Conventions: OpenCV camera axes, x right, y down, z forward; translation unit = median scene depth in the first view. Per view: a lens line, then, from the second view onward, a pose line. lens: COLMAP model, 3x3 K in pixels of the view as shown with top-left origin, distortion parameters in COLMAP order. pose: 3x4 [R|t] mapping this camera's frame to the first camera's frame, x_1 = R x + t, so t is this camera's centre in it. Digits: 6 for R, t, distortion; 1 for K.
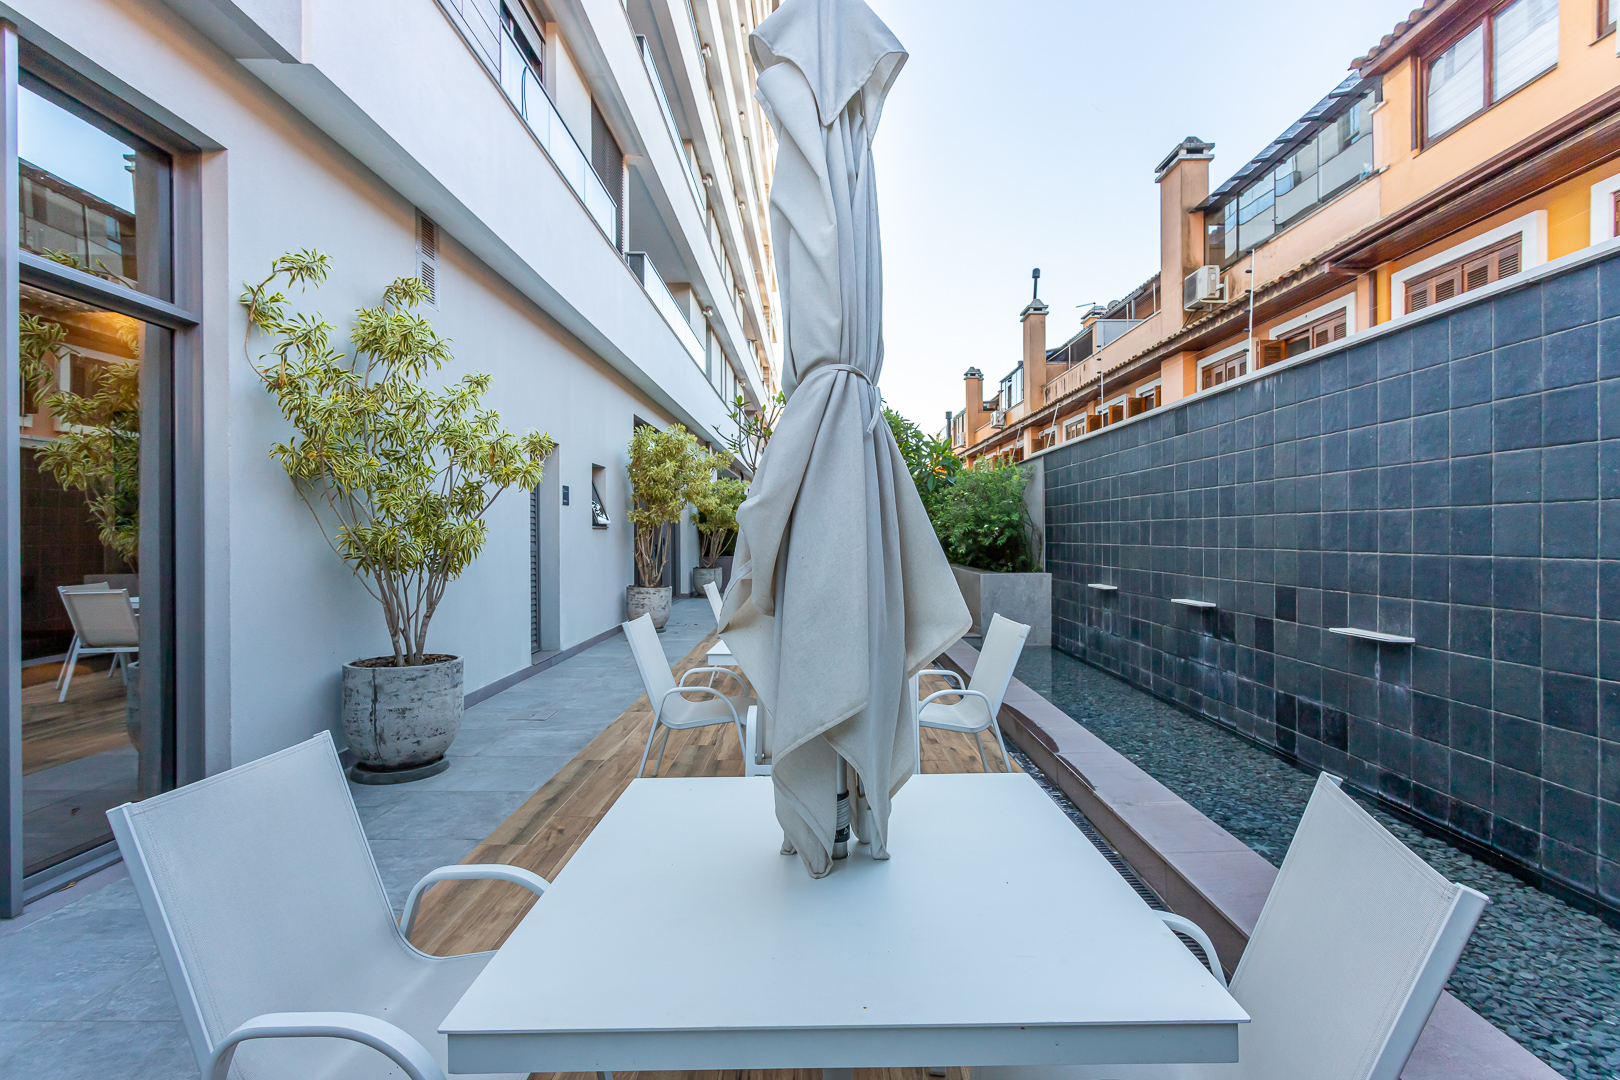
lens RADIAL K [[762.6, 0, 812.2], [0, 762.6, 538.0], [0, 0, 1]] dist [0.002848, 0.000214]
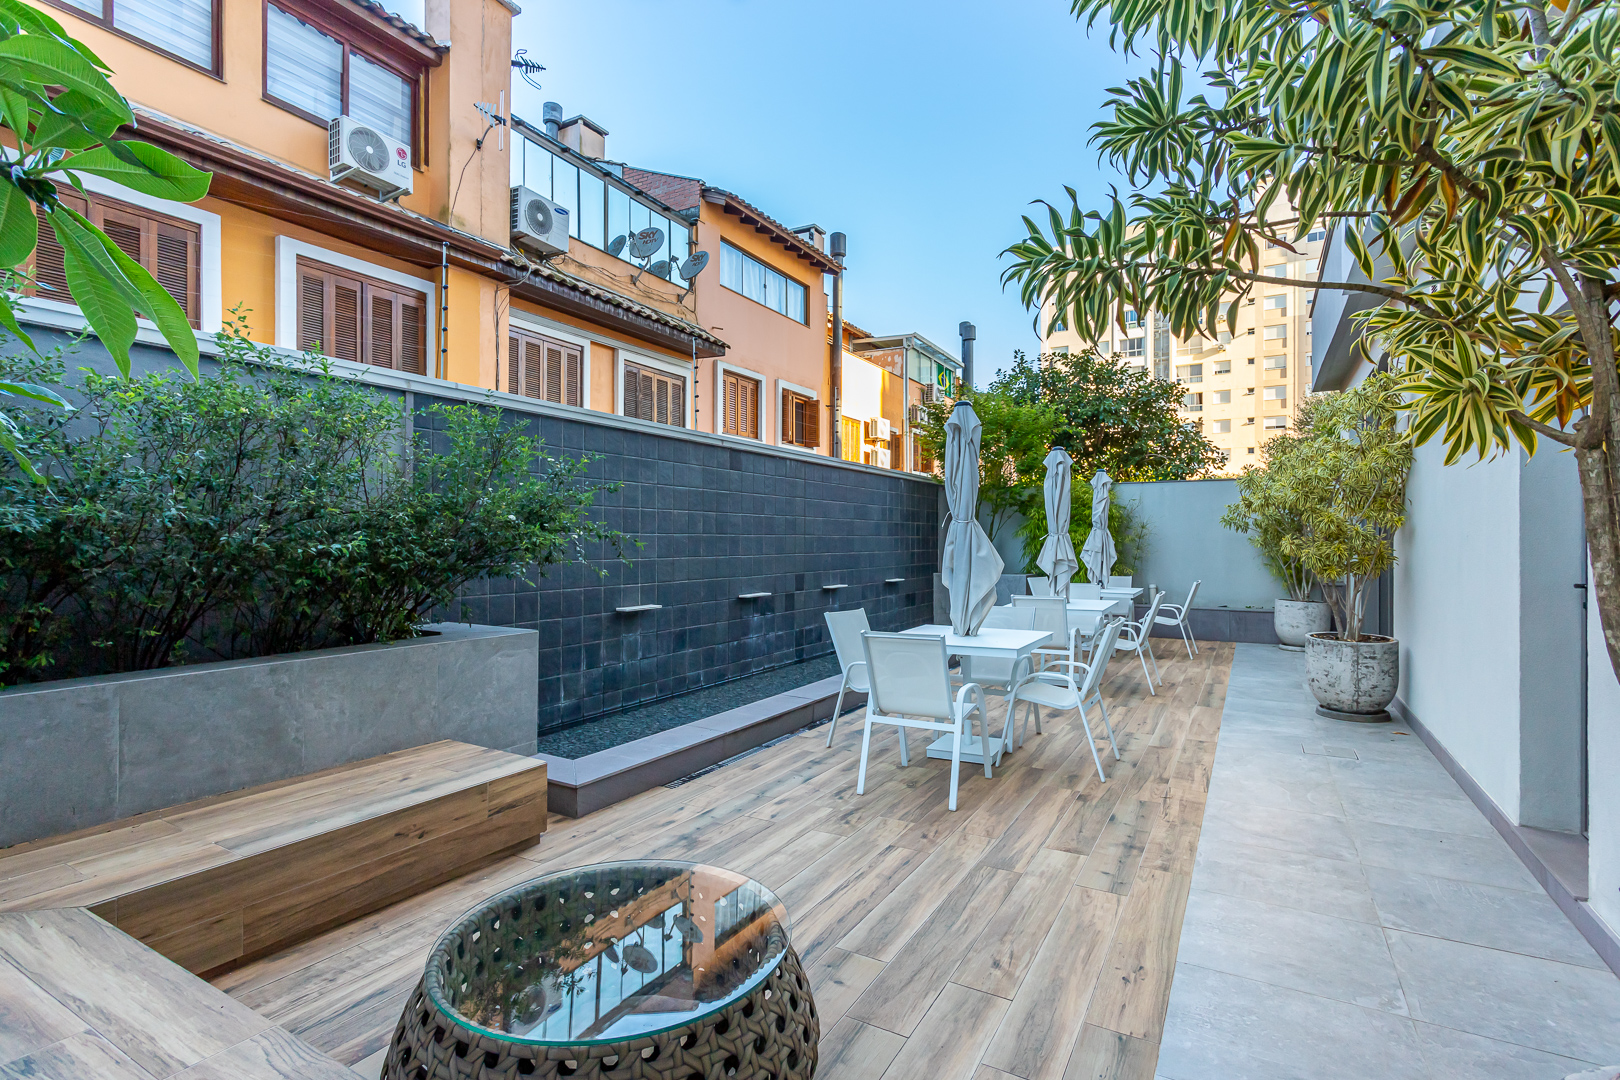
lens RADIAL K [[762.6, 0, 800.5], [0, 762.6, 540.9], [0, 0, 1]] dist [0.002848, 0.000214]
pose [[-0.861894, 0.000083, 0.507089, -0.302237], [0.000936, 0.999999, 0.001427, -0.017857], [-0.507088, 0.001704, -0.861892, 2.283060]]
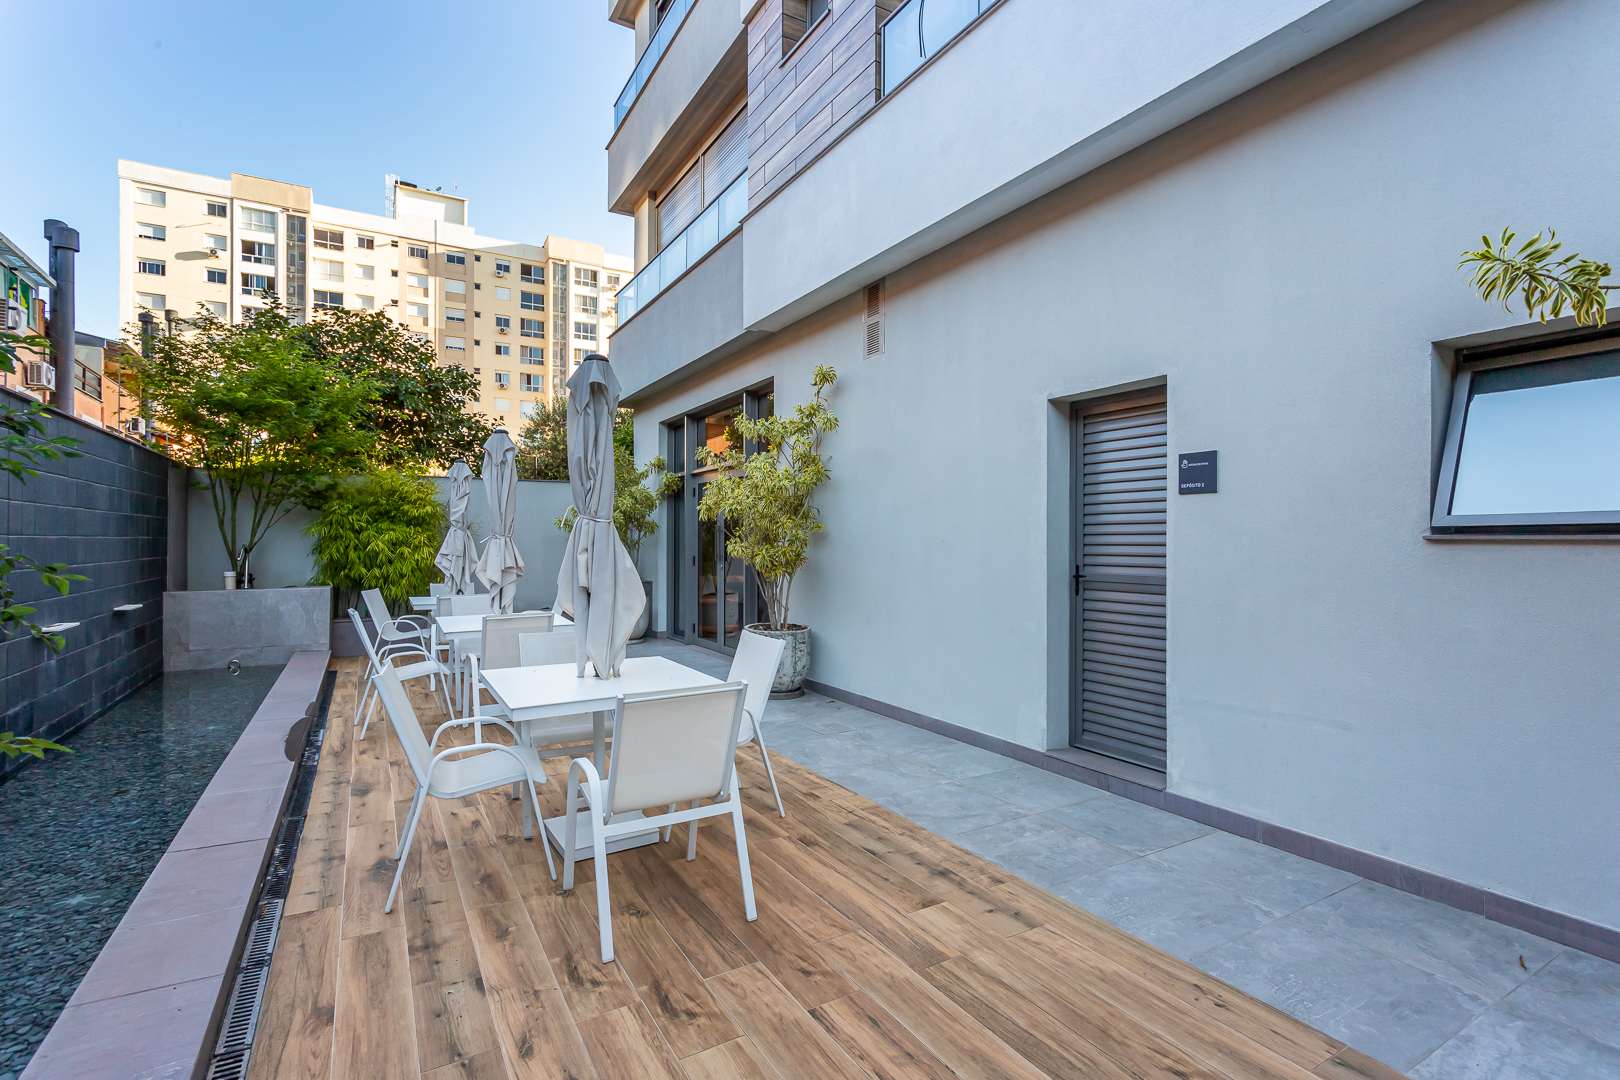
lens RADIAL K [[762.6, 0, 808.5], [0, 762.6, 540.4], [0, 0, 1]] dist [0.002848, 0.000214]
pose [[-0.862388, -0.000384, -0.506248, 0.179296], [-0.001074, 0.999999, 0.001071, -0.023130], [0.506247, 0.001468, -0.862387, 2.055724]]
